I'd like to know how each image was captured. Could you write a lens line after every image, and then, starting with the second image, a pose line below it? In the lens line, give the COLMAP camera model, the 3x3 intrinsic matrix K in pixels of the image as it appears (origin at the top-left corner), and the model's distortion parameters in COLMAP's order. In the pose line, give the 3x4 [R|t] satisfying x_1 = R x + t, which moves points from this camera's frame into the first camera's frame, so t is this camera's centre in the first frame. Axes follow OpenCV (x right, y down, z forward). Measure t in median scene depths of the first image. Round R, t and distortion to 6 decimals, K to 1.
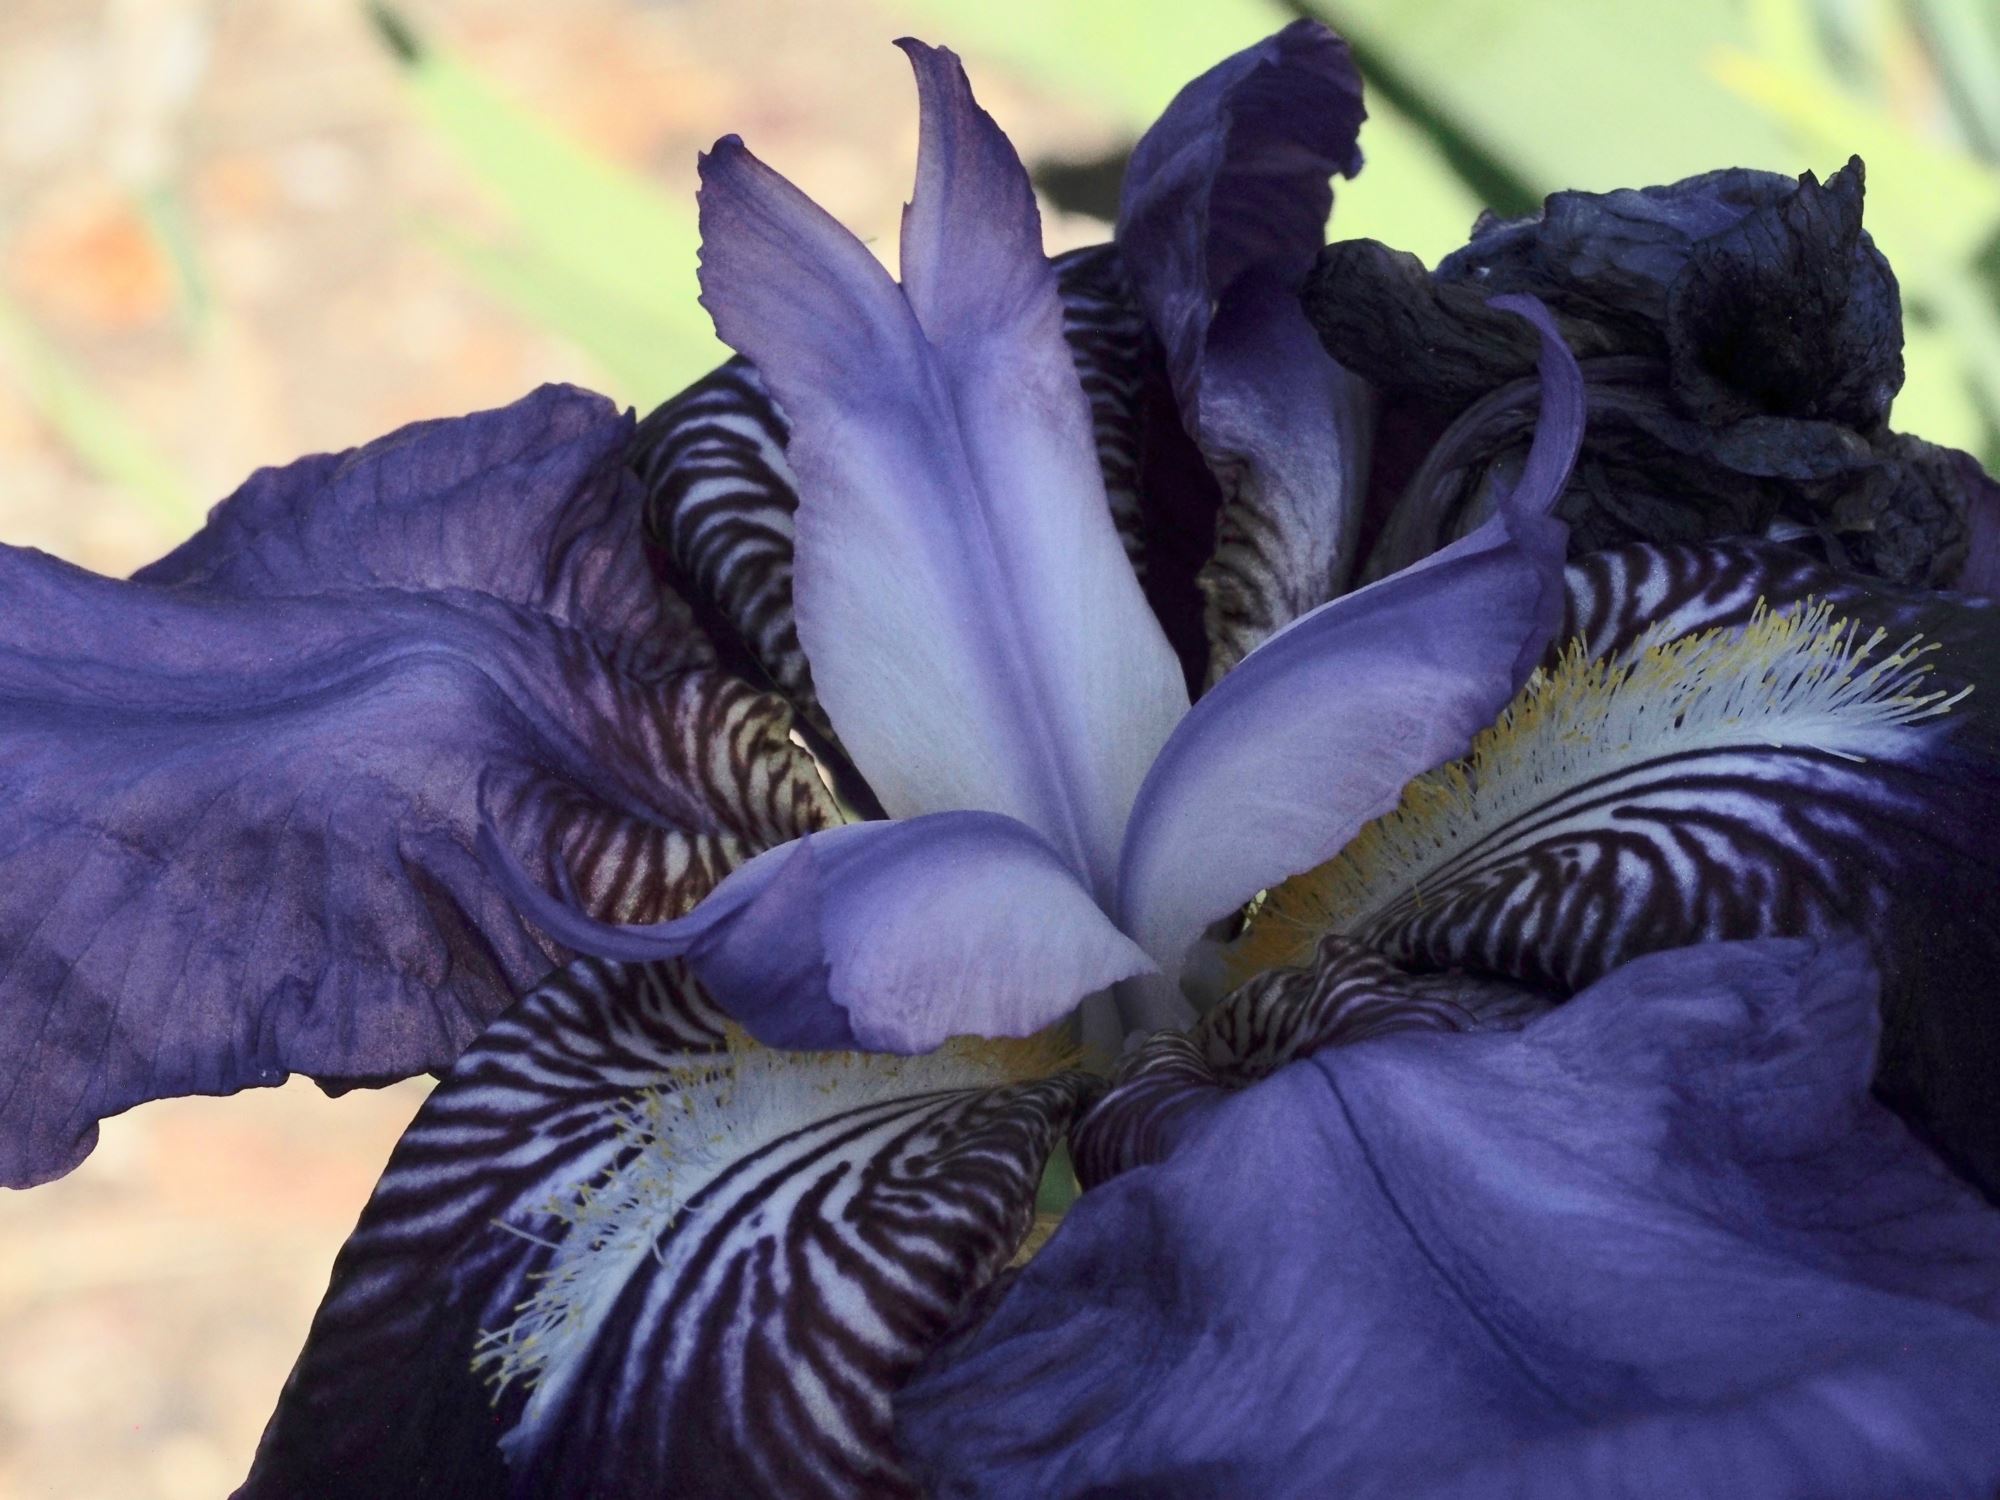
lens RADIAL K [[8471.7, 0, 1000.4], [0, 8471.7, 749.9], [0, 0, 1]] dist [-0.442992, 0.000000]
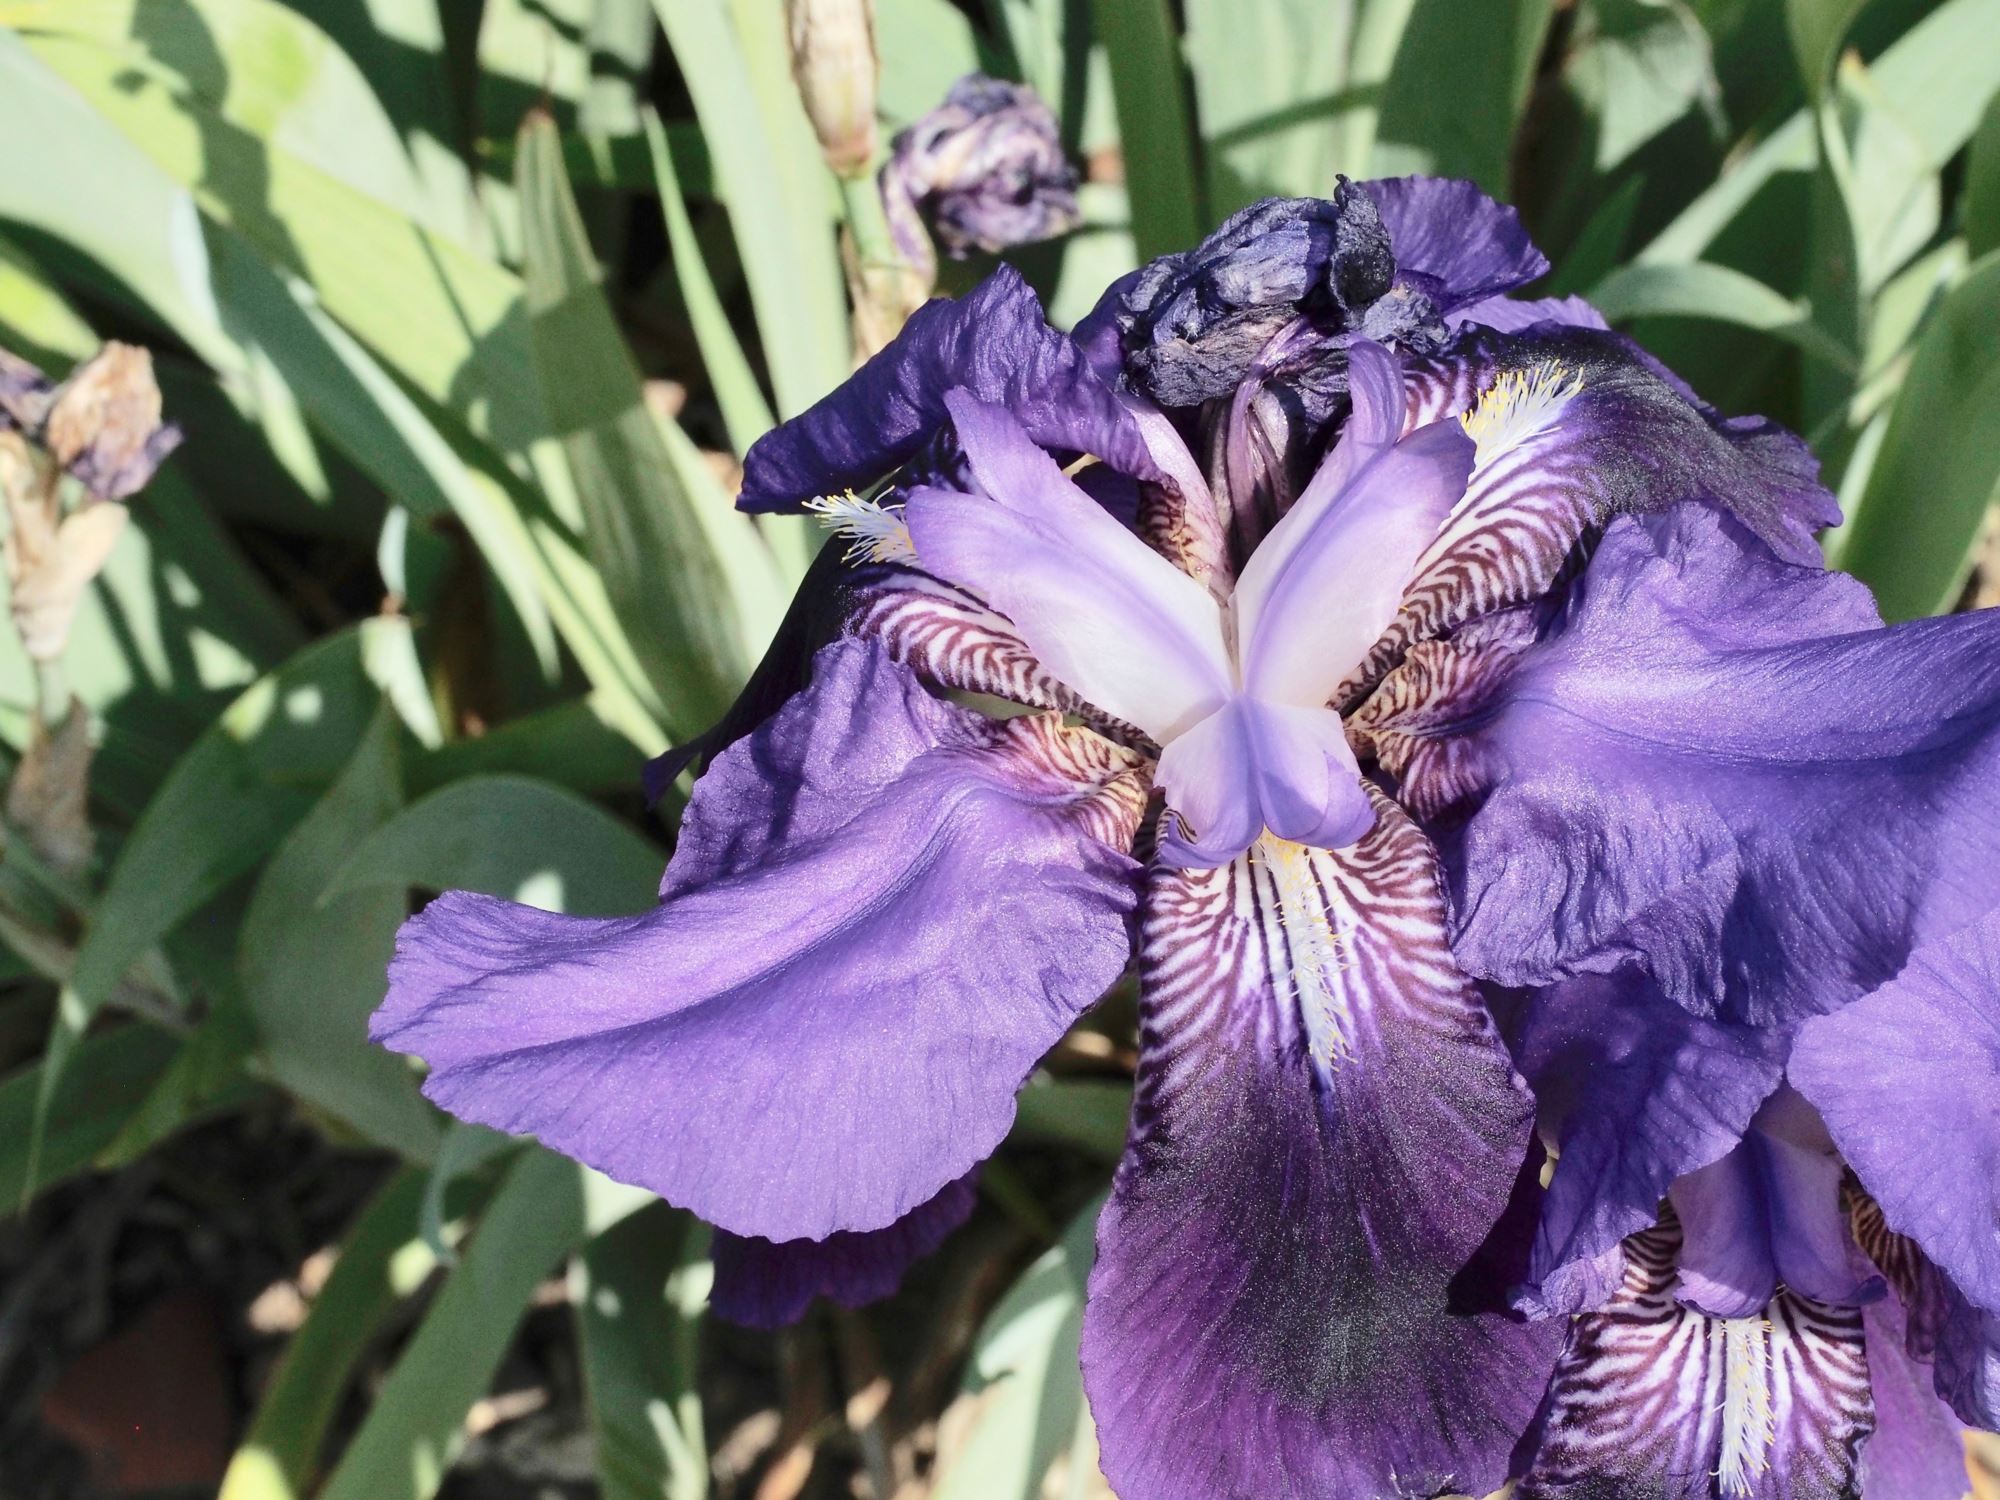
lens RADIAL K [[8471.7, 0, 999.7], [0, 8471.7, 750.3], [0, 0, 1]] dist [-0.442992, 0.000000]
pose [[0.705579, -0.578229, 0.409645, -0.883373], [0.501727, 0.815870, 0.287448, -0.595660], [-0.500427, 0.002713, 0.865774, -0.708282]]
